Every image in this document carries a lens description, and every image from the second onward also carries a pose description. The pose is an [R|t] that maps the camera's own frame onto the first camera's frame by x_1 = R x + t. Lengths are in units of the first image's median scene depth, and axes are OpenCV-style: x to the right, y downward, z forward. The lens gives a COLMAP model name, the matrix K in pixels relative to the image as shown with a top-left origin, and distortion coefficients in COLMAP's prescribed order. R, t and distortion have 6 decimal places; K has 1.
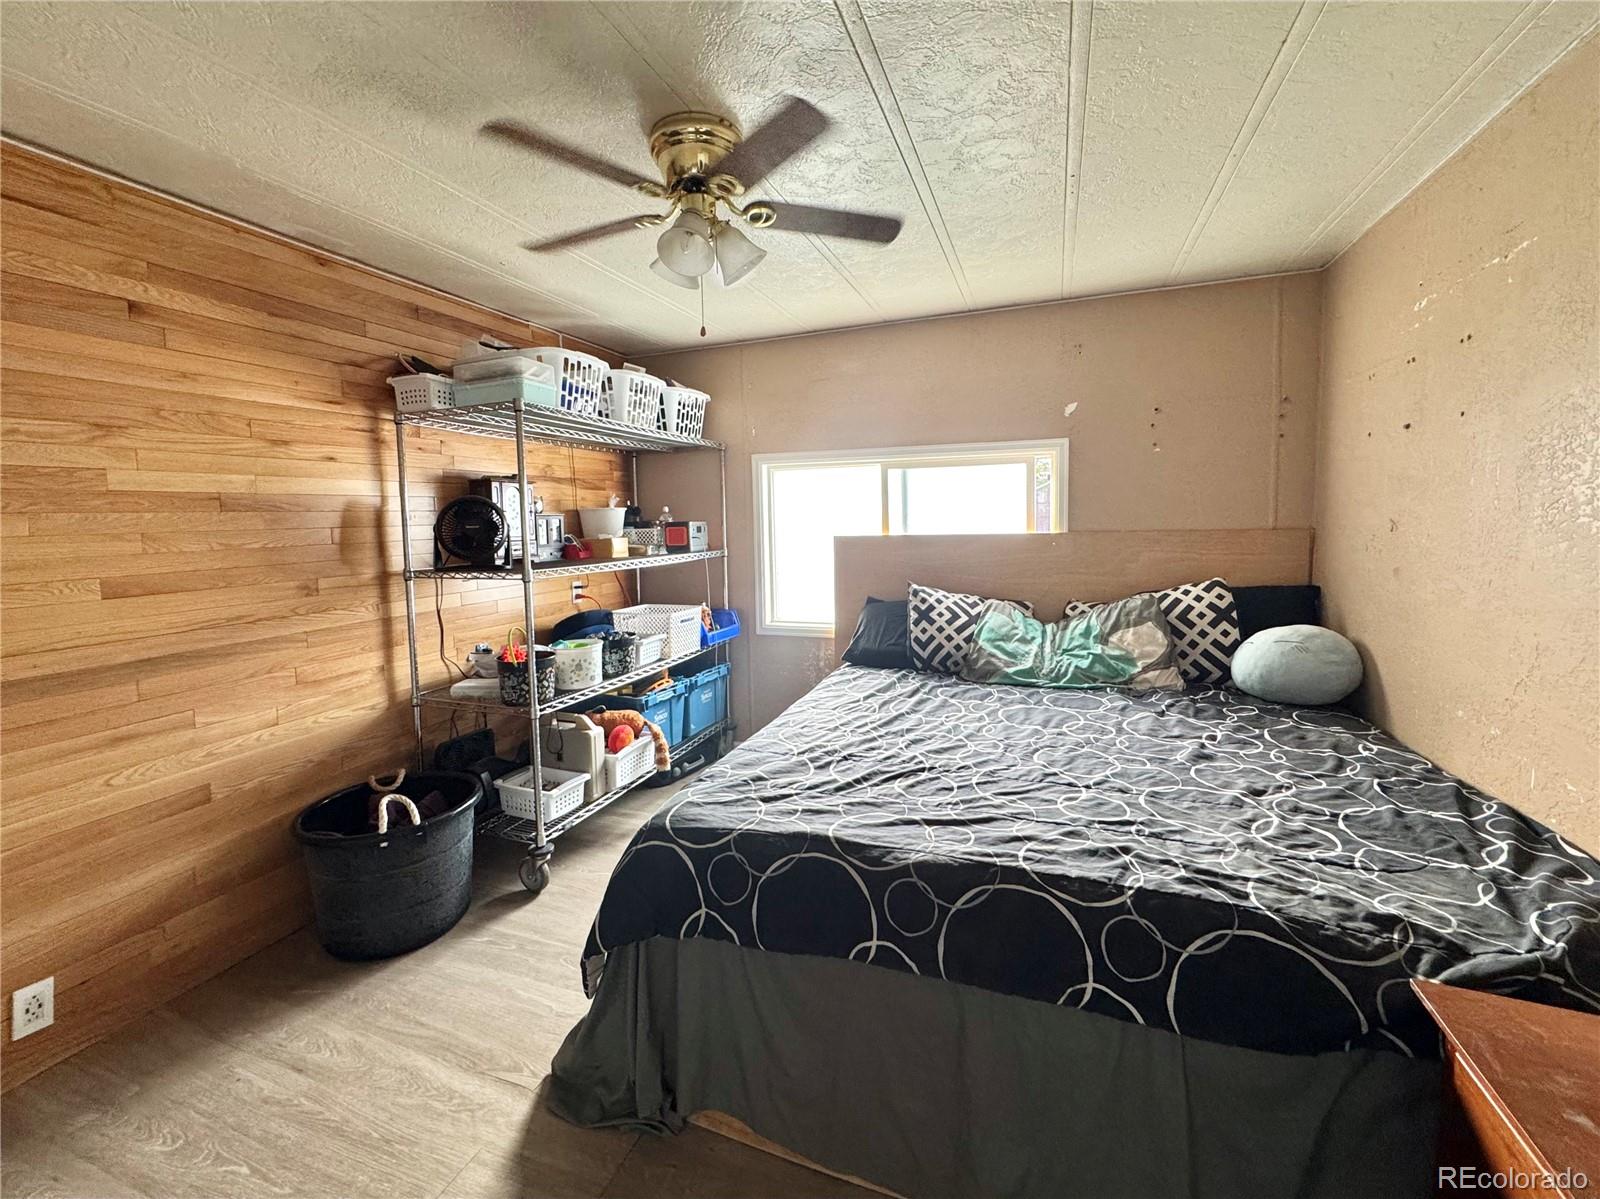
lens RADIAL K [[673.3, 0, 816.0], [0, 673.3, 597.4], [0, 0, 1]] dist [0.001142, 0.000290]
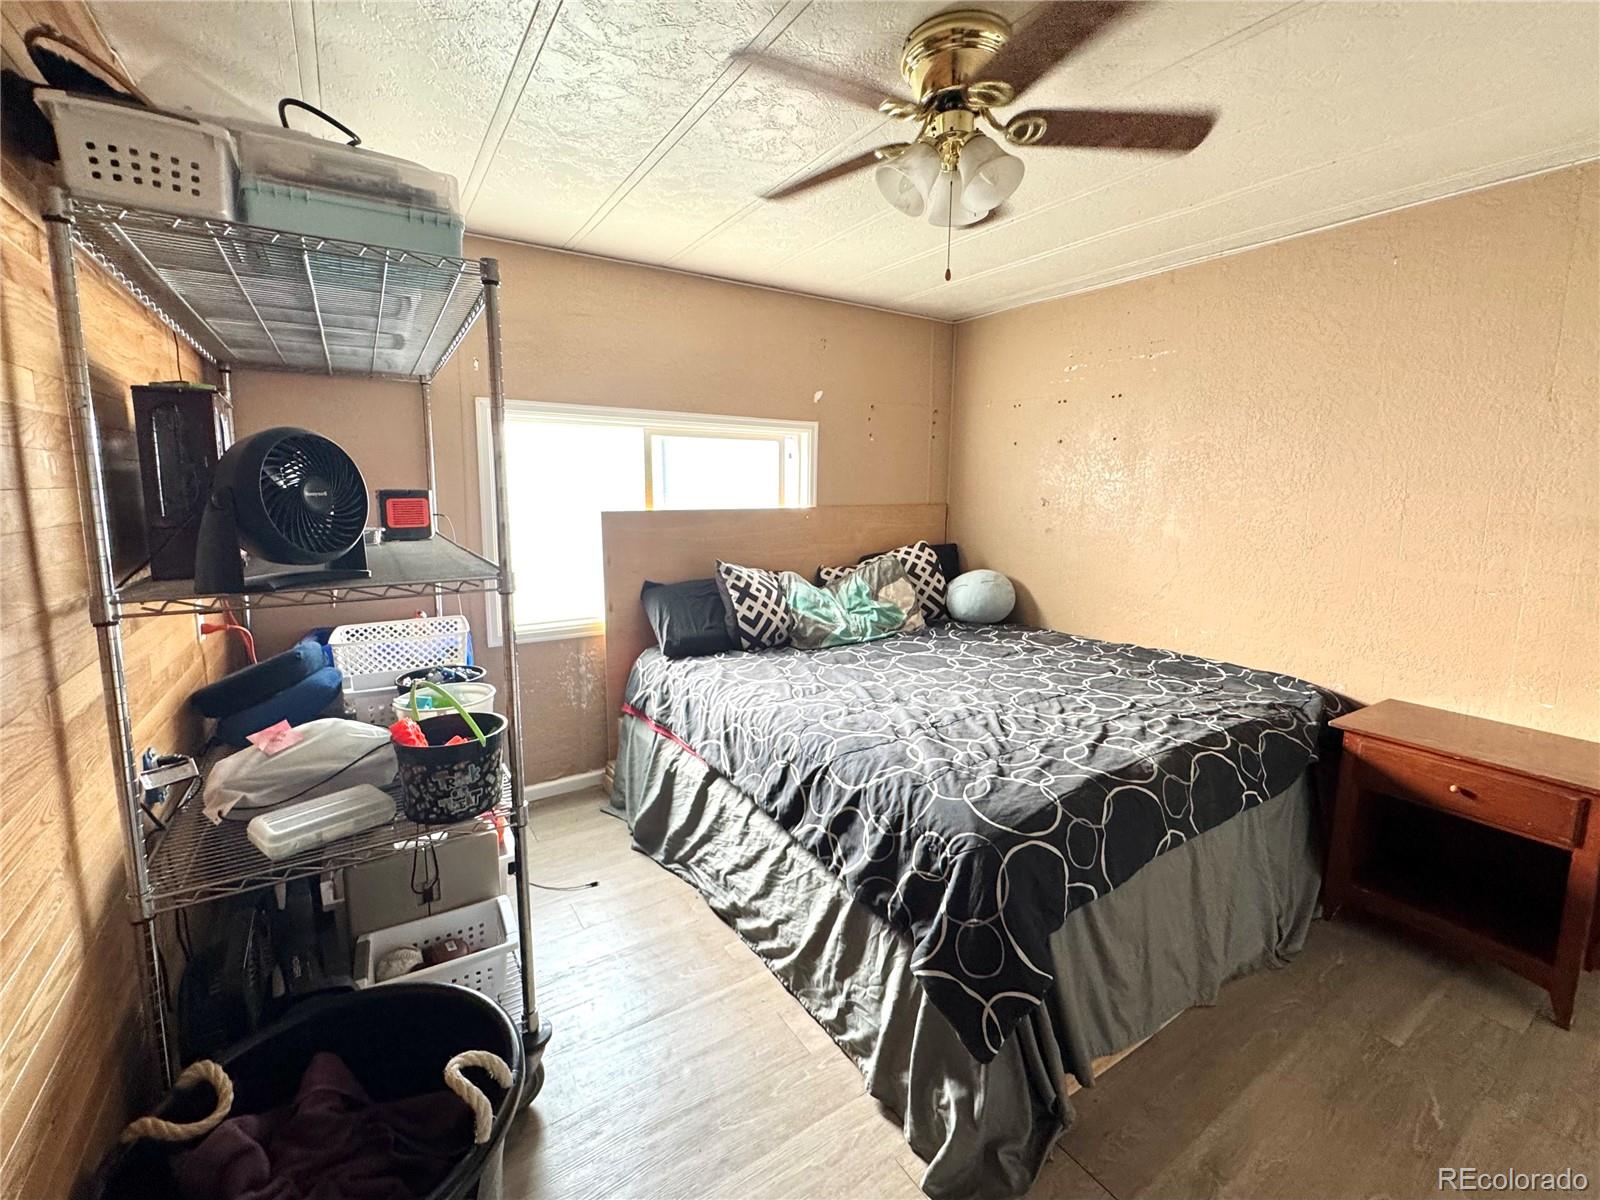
lens RADIAL K [[673.3, 0, 816.0], [0, 673.3, 597.9], [0, 0, 1]] dist [0.001142, 0.000290]
pose [[0.588748, -0.108426, 0.801011, -0.601846], [0.078678, 0.993944, 0.076713, -0.034862], [-0.804478, 0.017857, 0.593714, 0.372213]]
